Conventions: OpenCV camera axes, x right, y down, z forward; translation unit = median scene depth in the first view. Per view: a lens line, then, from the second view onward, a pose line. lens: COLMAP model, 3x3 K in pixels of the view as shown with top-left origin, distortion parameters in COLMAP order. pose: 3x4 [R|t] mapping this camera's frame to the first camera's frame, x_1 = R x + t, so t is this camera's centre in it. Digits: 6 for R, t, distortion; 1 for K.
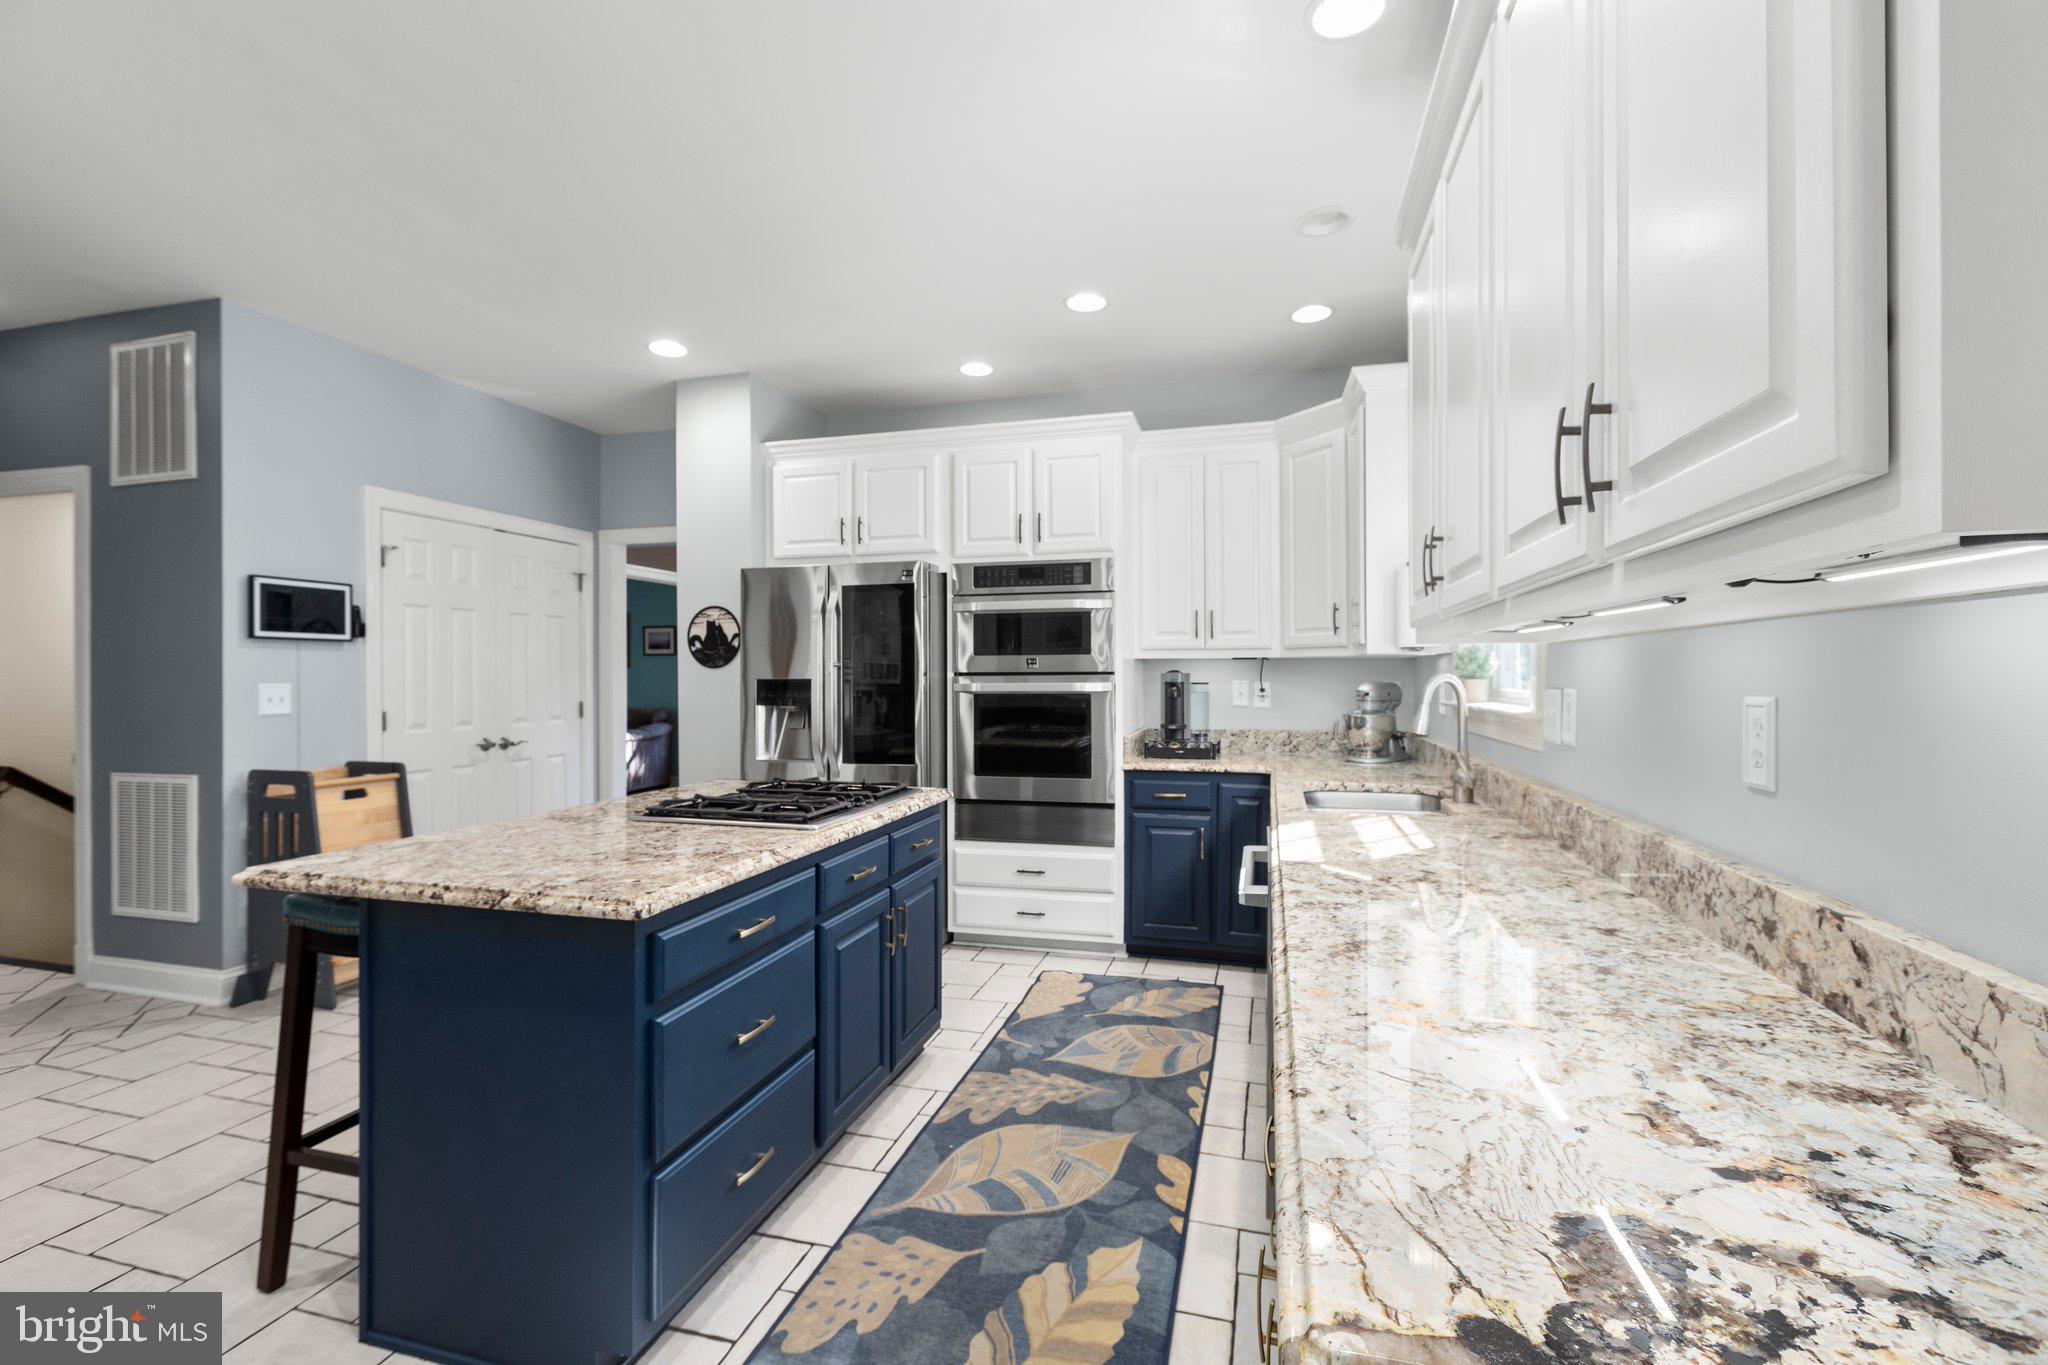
lens RADIAL K [[901.3, 0, 1019.8], [0, 901.3, 671.8], [0, 0, 1]] dist [-0.001787, -0.000356]
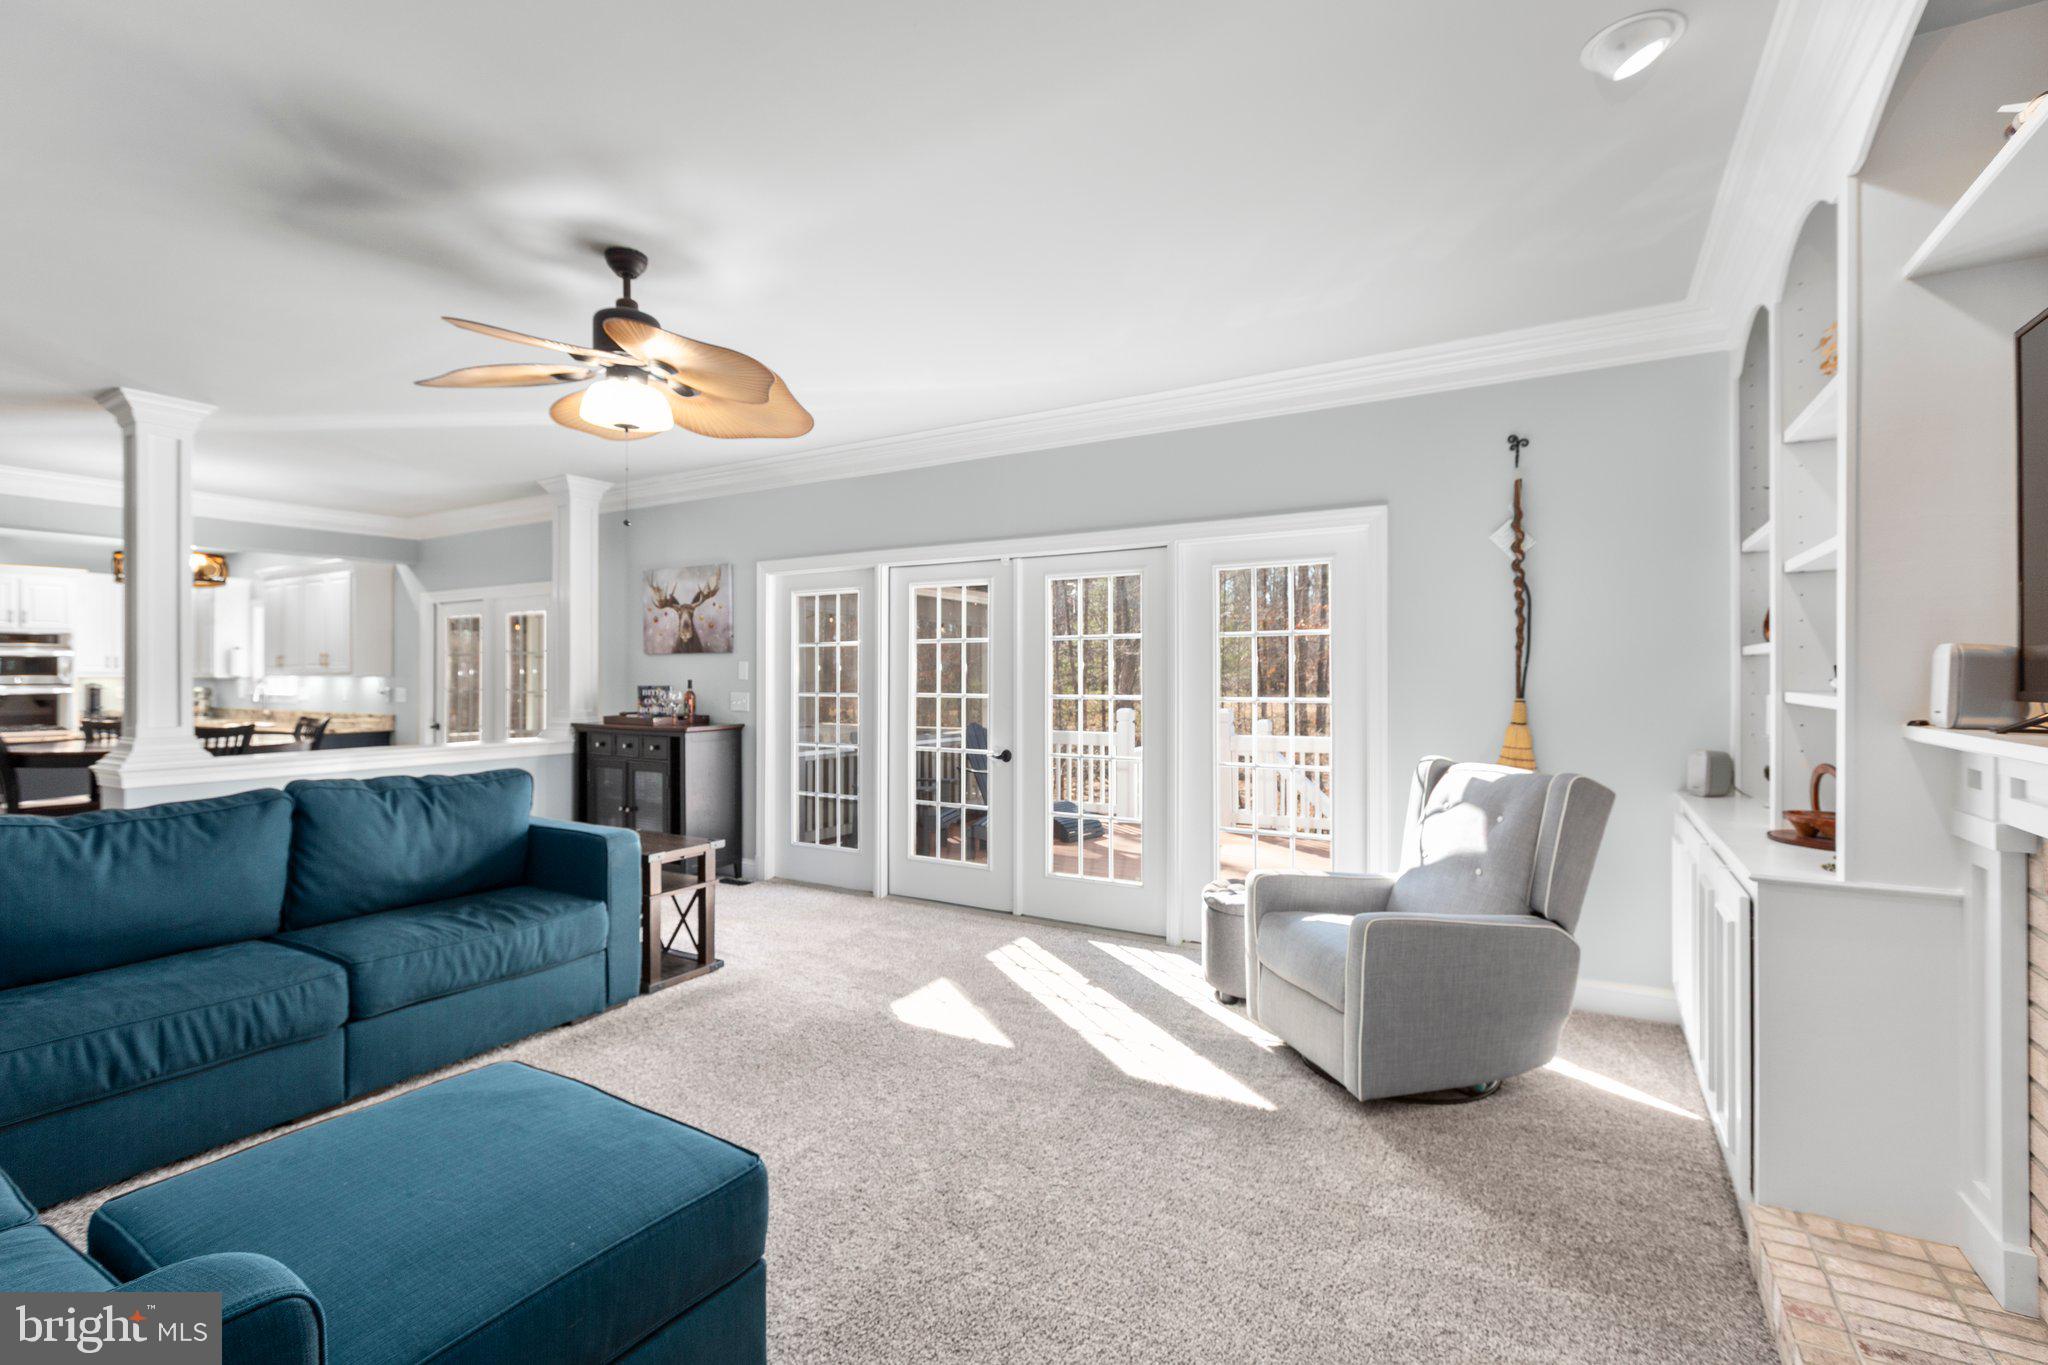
lens RADIAL K [[908.1, 0, 1029.2], [0, 908.1, 683.0], [0, 0, 1]] dist [-0.000116, -0.000105]
pose [[0.258709, -0.001731, 0.965954, -1.523809], [-0.002733, 0.999993, 0.002525, -0.013816], [-0.965951, -0.003293, 0.258703, -1.979490]]
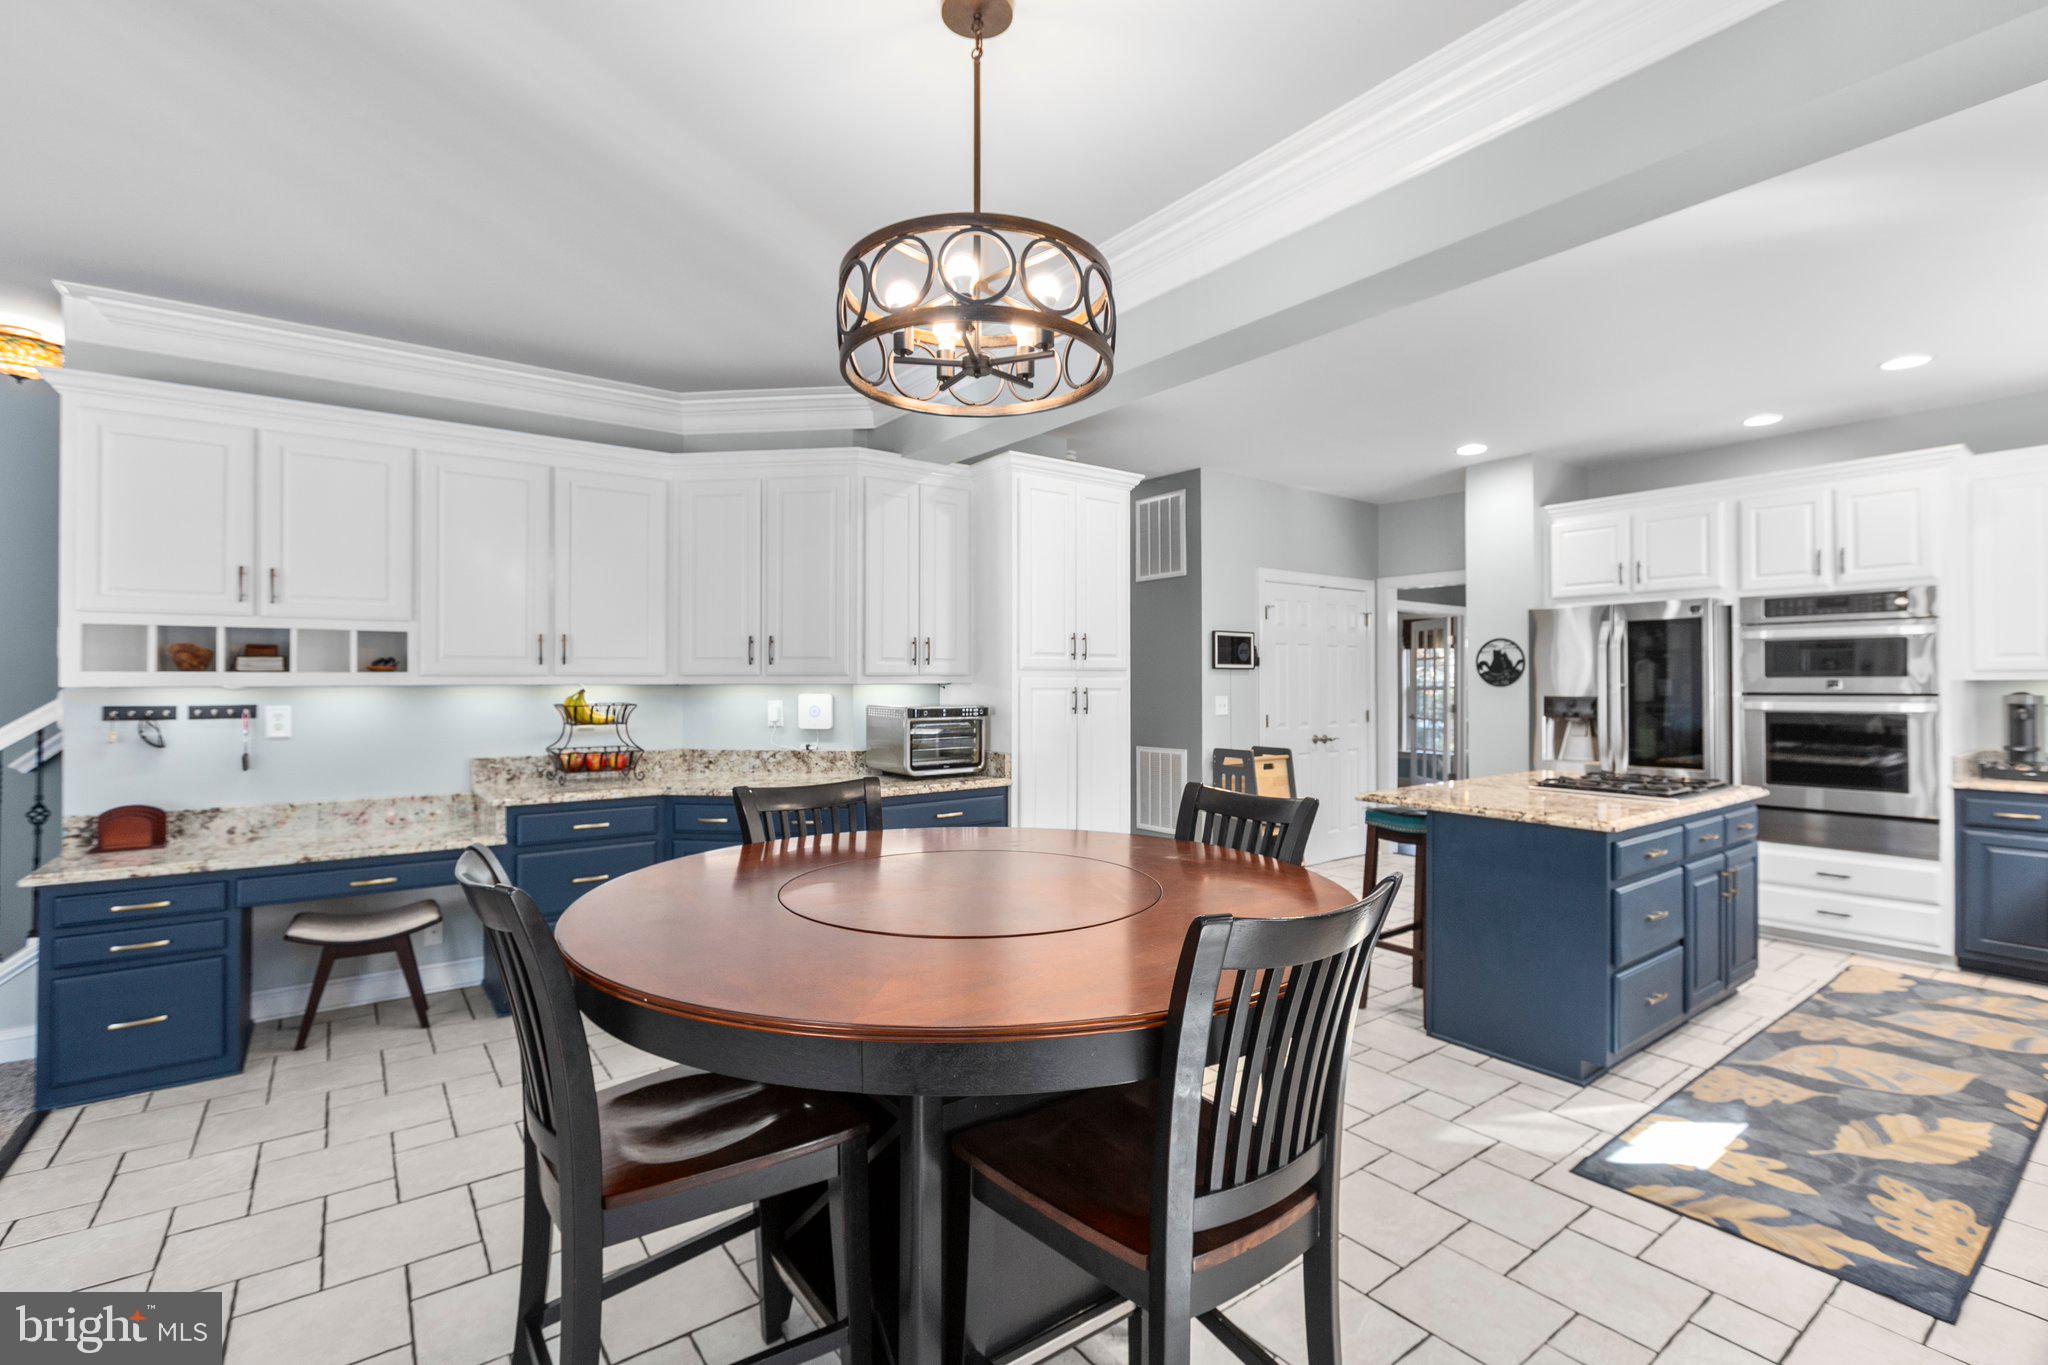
lens RADIAL K [[917.1, 0, 1022.5], [0, 917.1, 672.1], [0, 0, 1]] dist [-0.001196, -0.000686]
pose [[0.791754, -0.003805, -0.610828, -0.090865], [0.000134, 0.999982, -0.006055, -0.019366], [0.610840, 0.004712, 0.791740, -0.505673]]
